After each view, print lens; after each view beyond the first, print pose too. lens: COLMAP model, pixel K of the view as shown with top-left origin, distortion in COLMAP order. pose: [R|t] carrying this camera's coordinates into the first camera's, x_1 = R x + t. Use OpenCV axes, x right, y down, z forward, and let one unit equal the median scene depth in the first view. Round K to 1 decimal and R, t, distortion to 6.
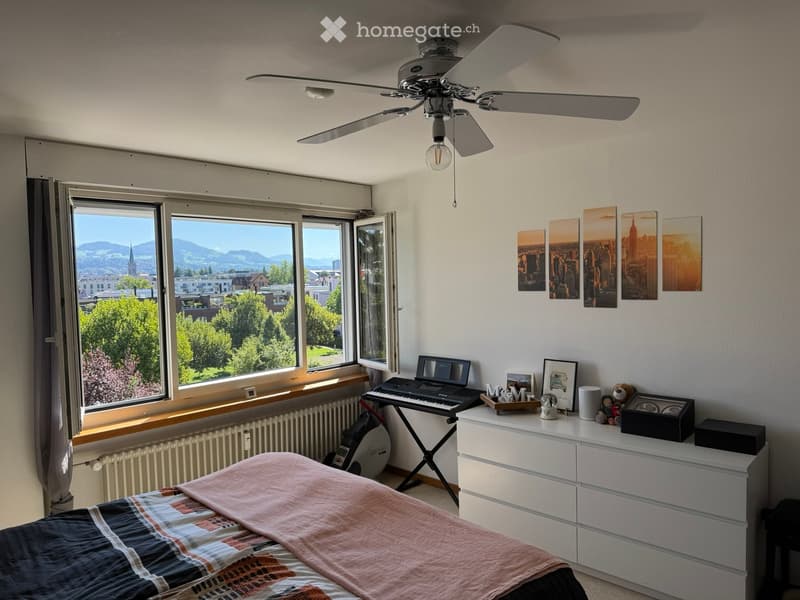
lens RADIAL K [[550.5, 0, 400.0], [0, 550.5, 300.0], [0, 0, 1]] dist [0.003528, -0.003711]
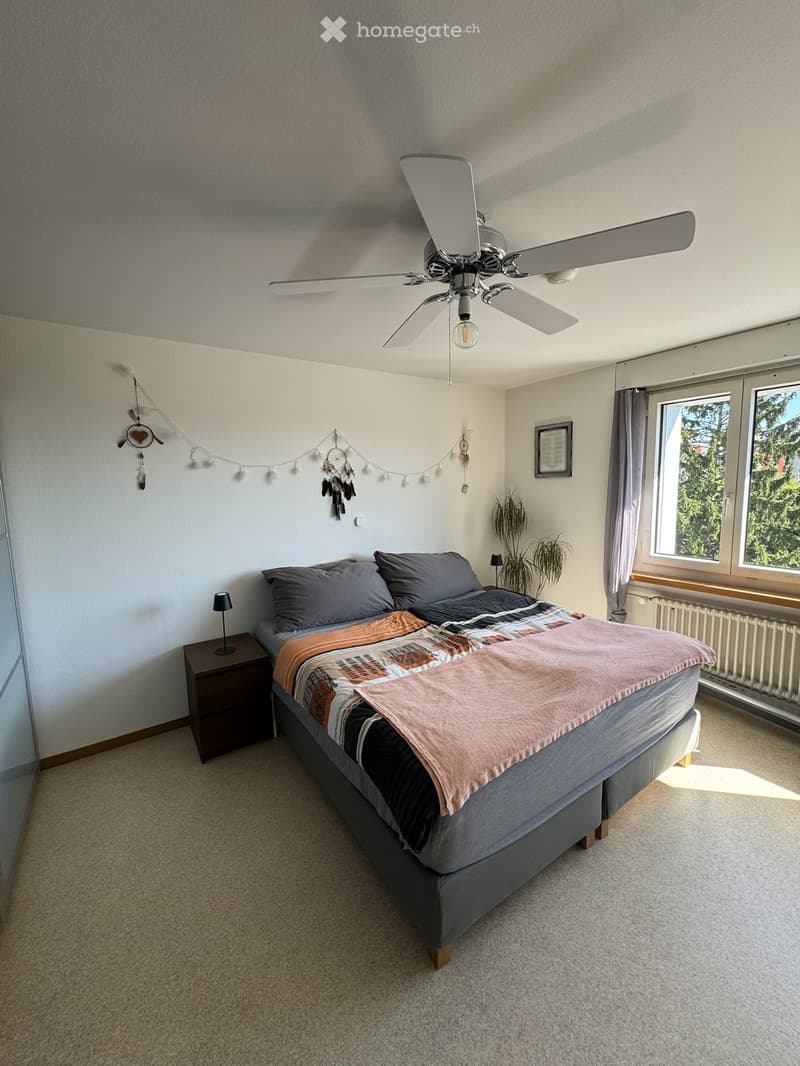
lens RADIAL K [[426.6, 0, 400.0], [0, 426.6, 533.0], [0, 0, 1]] dist [0.000021, -0.000029]
pose [[-0.214317, 0.141472, -0.966465, 0.795945], [-0.004116, 0.989316, 0.145730, -0.009757], [0.976756, 0.035211, -0.211445, 0.932782]]
